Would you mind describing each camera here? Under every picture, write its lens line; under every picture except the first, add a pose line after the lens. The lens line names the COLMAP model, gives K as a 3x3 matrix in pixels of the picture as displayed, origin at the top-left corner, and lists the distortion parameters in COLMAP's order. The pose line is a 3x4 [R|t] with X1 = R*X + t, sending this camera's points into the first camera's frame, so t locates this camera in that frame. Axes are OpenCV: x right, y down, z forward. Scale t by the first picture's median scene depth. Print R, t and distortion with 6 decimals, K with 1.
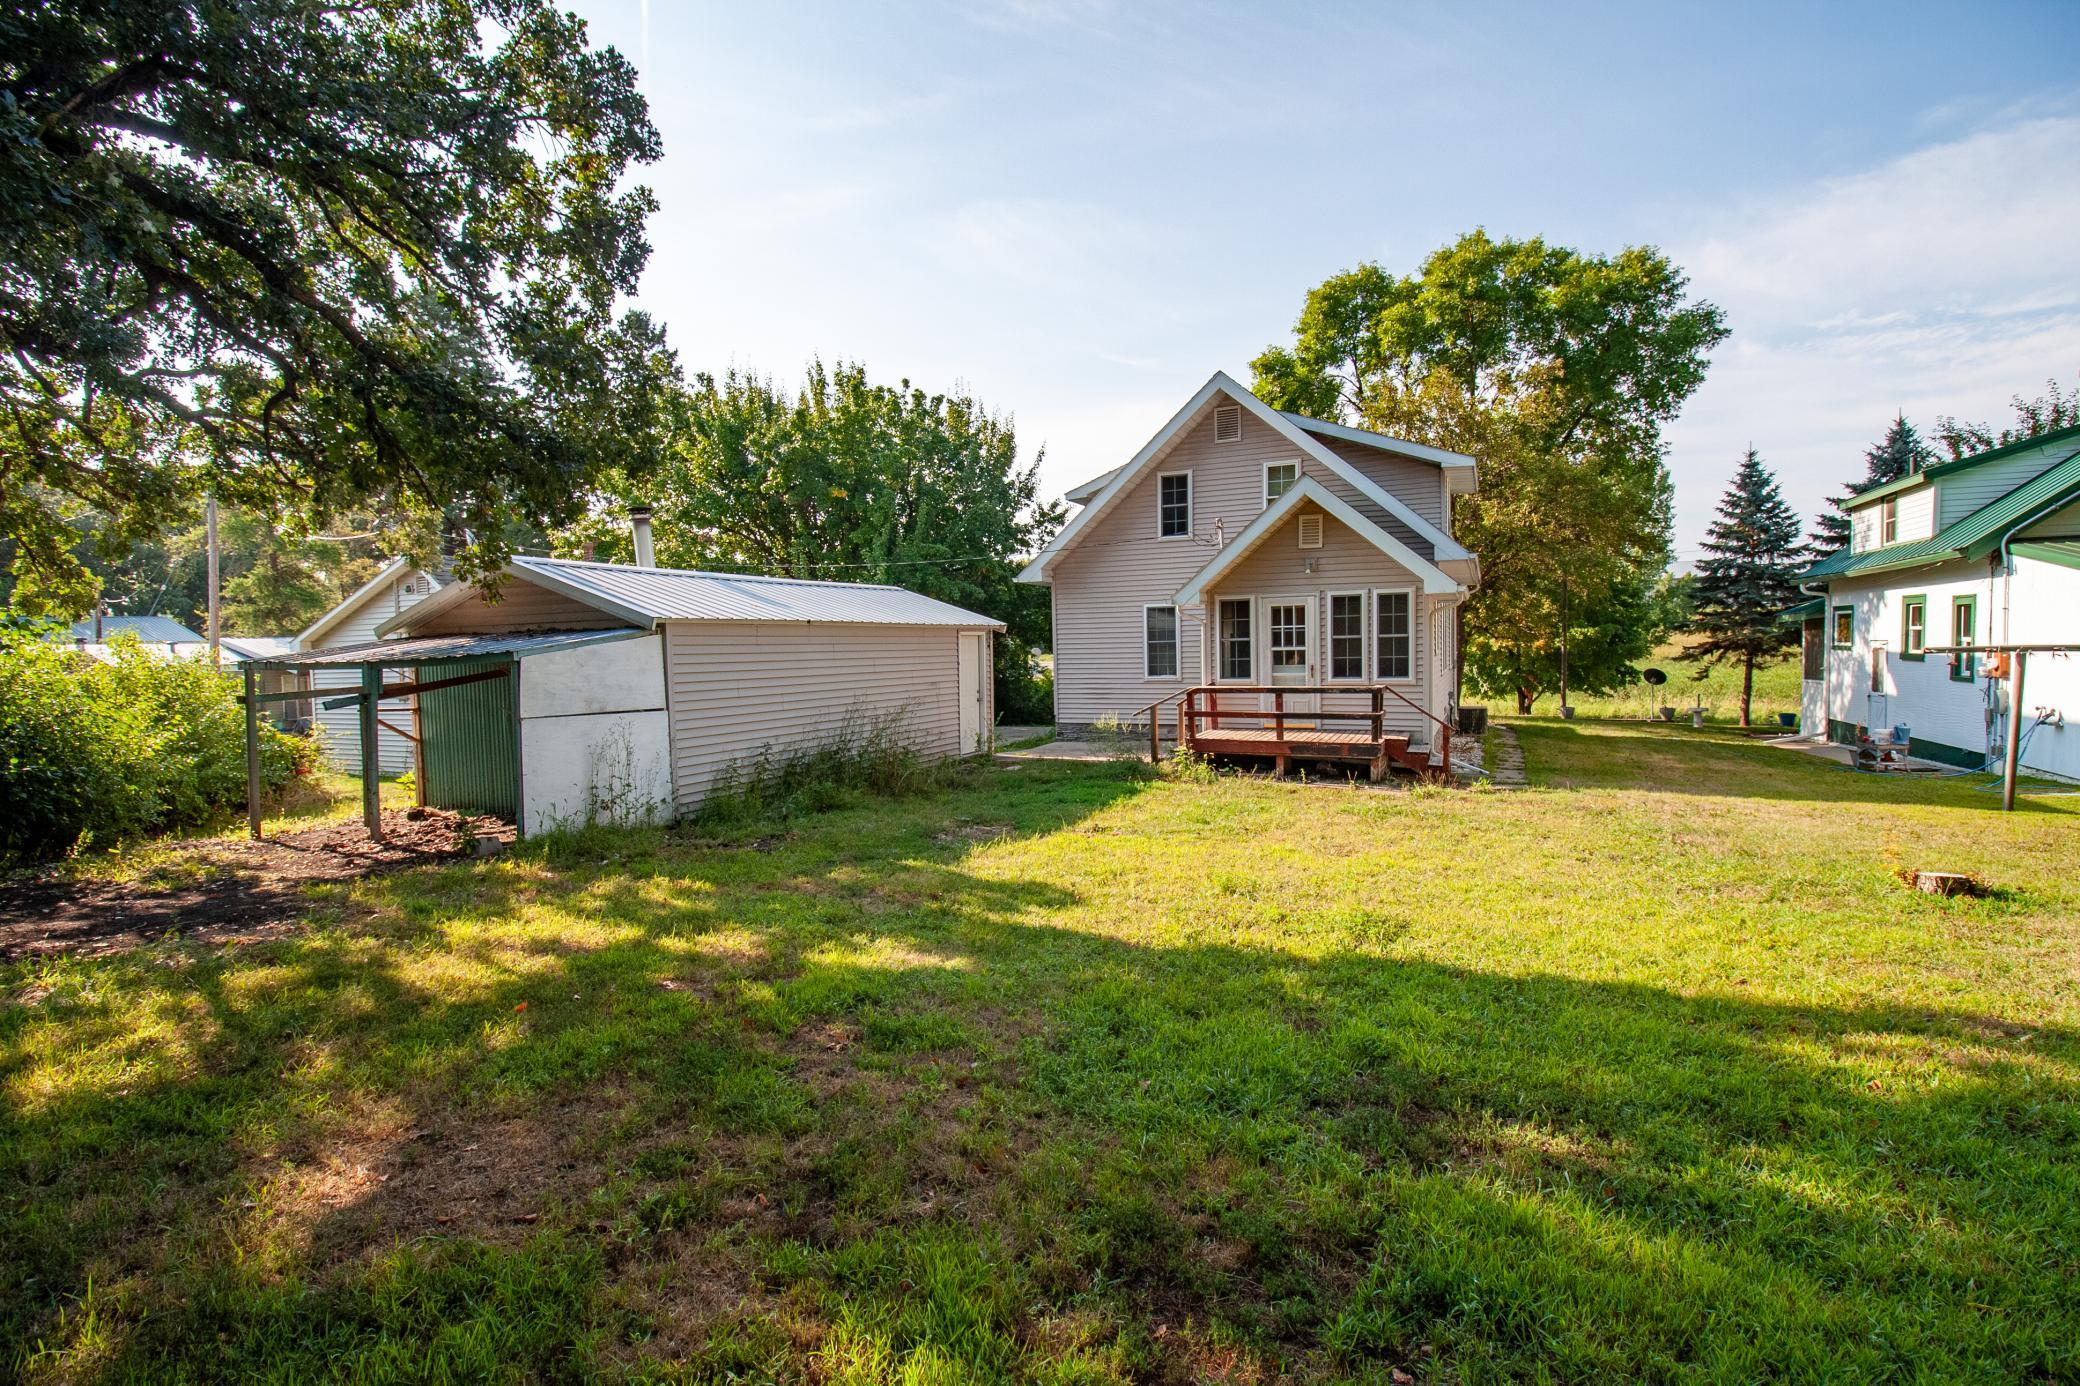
lens RADIAL K [[974.5, 0, 1055.1], [0, 974.5, 700.1], [0, 0, 1]] dist [0.003522, -0.016416]
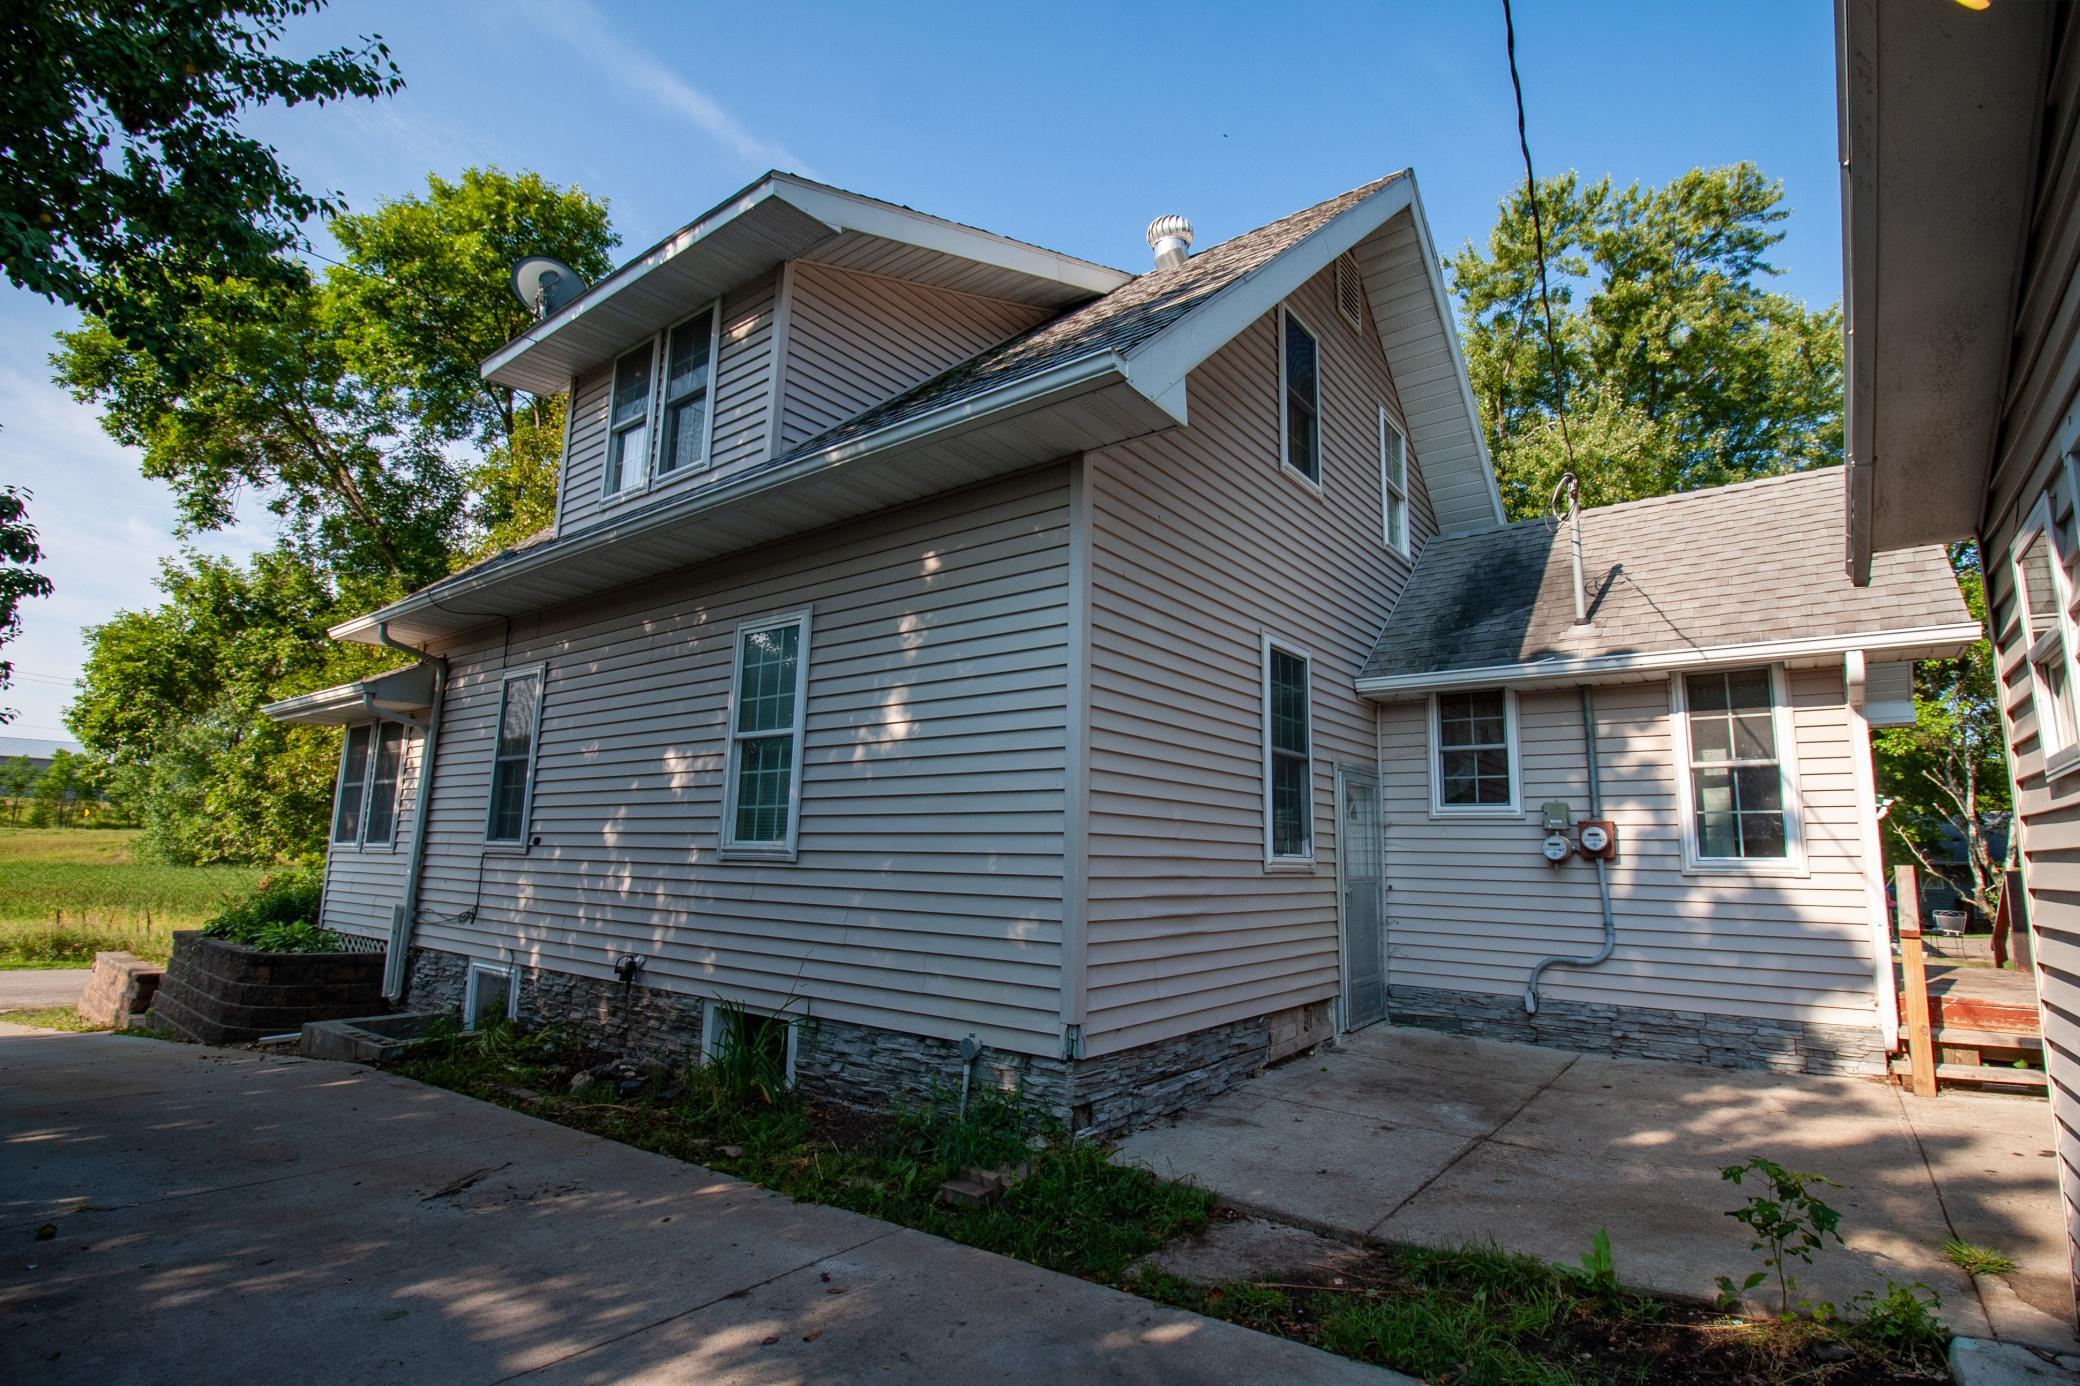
lens RADIAL K [[974.5, 0, 1055.1], [0, 974.5, 700.1], [0, 0, 1]] dist [0.003522, -0.016416]
pose [[0.226499, 0.182008, 0.956855, -0.250841], [0.028101, 0.980756, -0.193206, -0.016124], [-0.973606, 0.070649, 0.217026, 1.073219]]
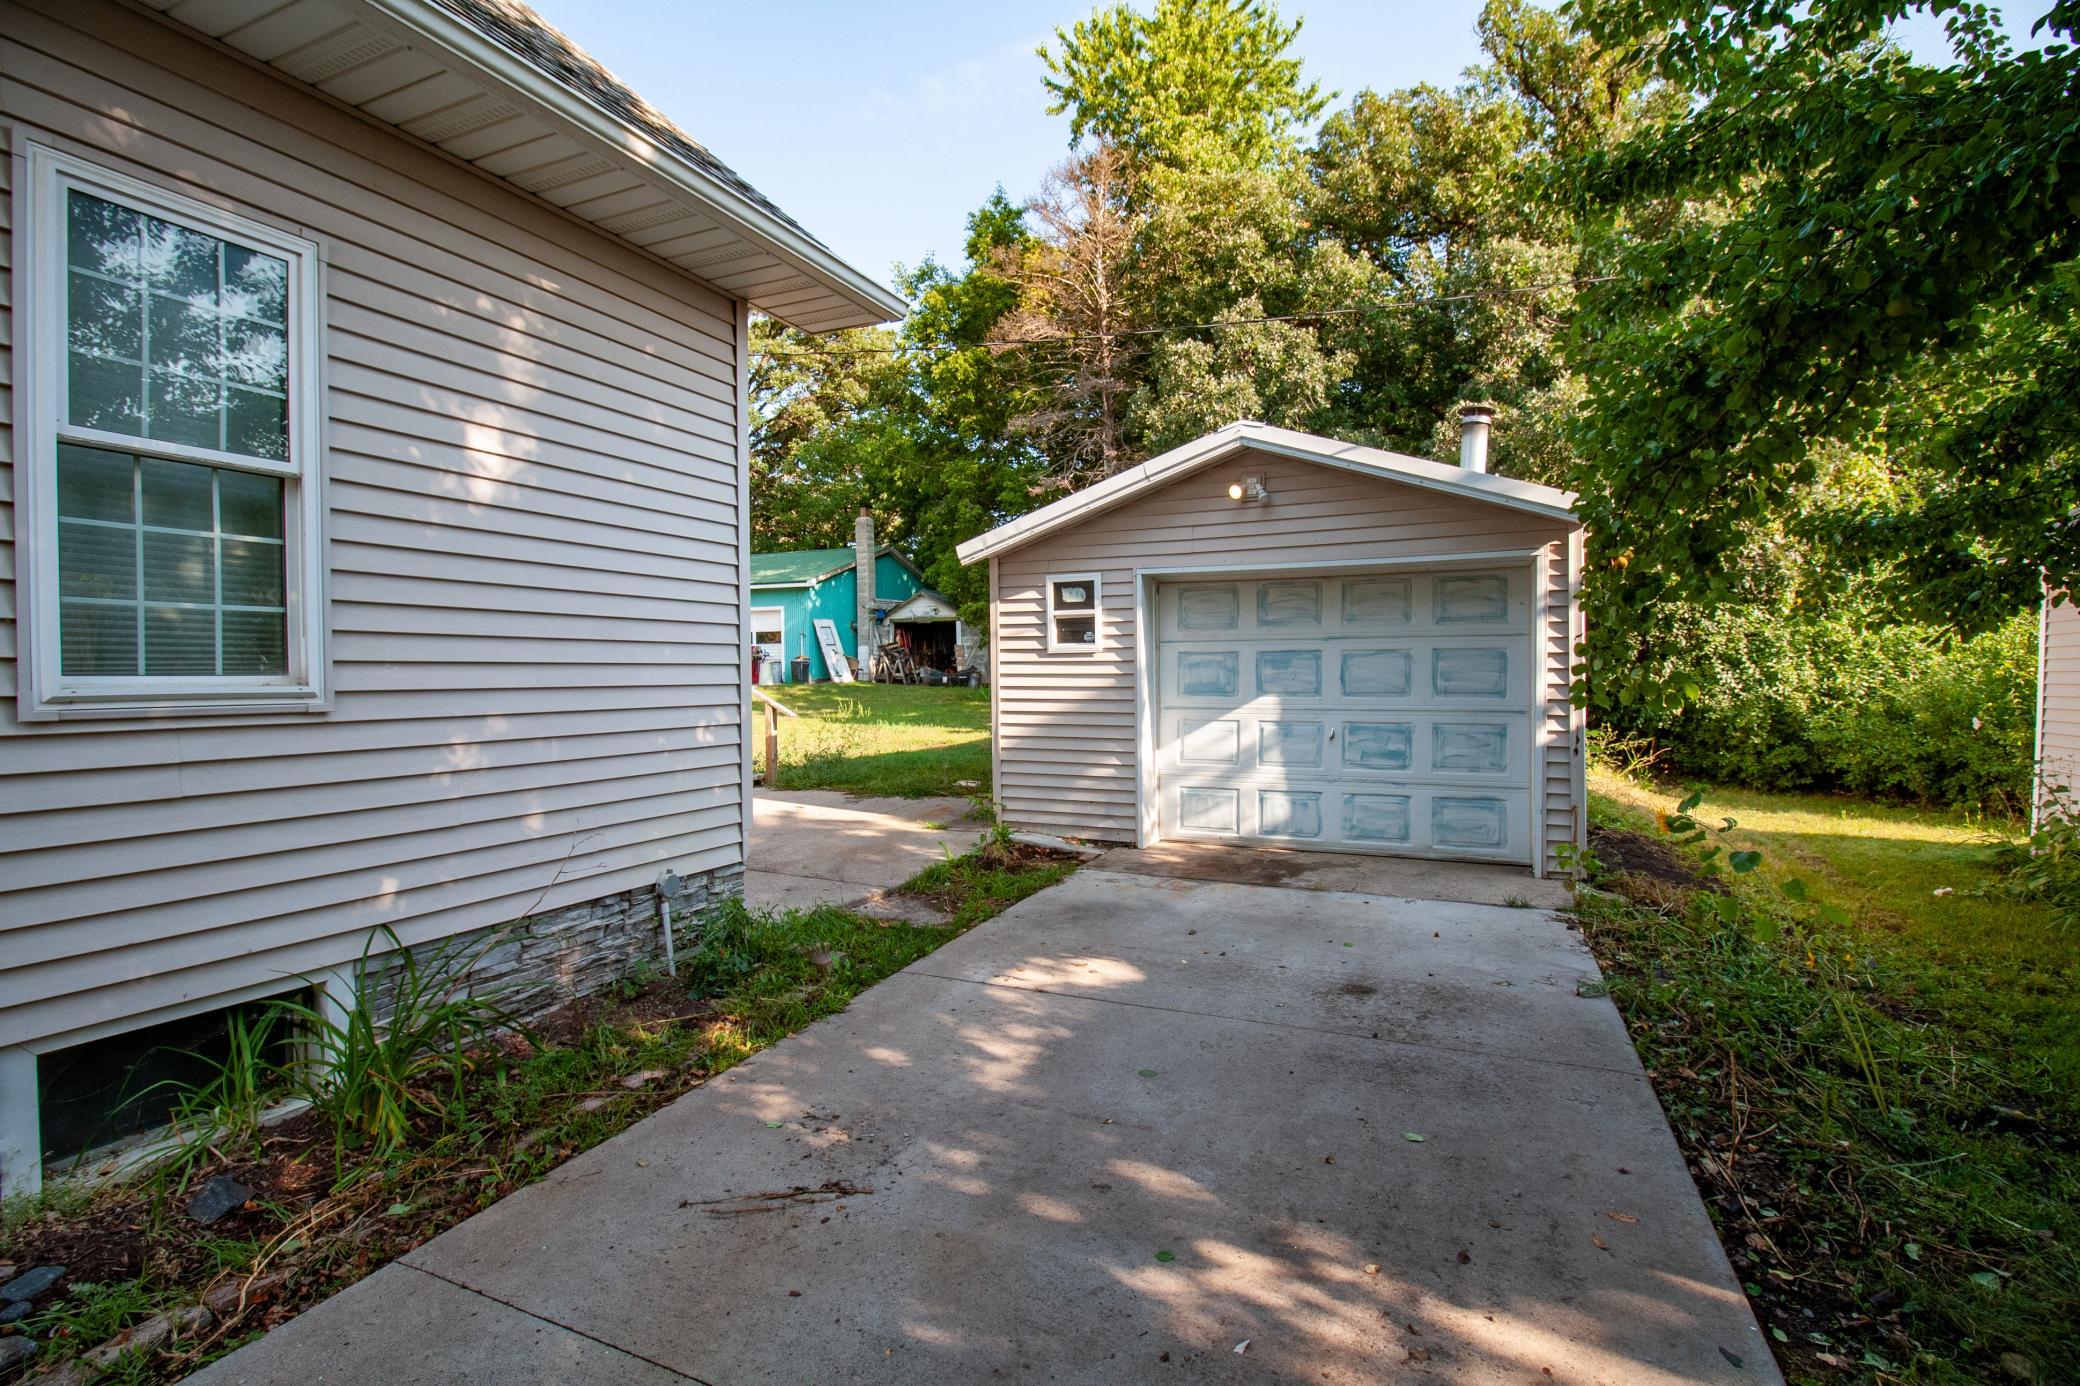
lens RADIAL K [[974.5, 0, 1055.1], [0, 974.5, 700.1], [0, 0, 1]] dist [0.003522, -0.016416]
pose [[-0.999724, 0.023250, -0.003513, -0.088327], [0.022882, 0.996342, 0.082339, -0.042243], [0.005414, 0.082236, -0.996598, 1.409485]]
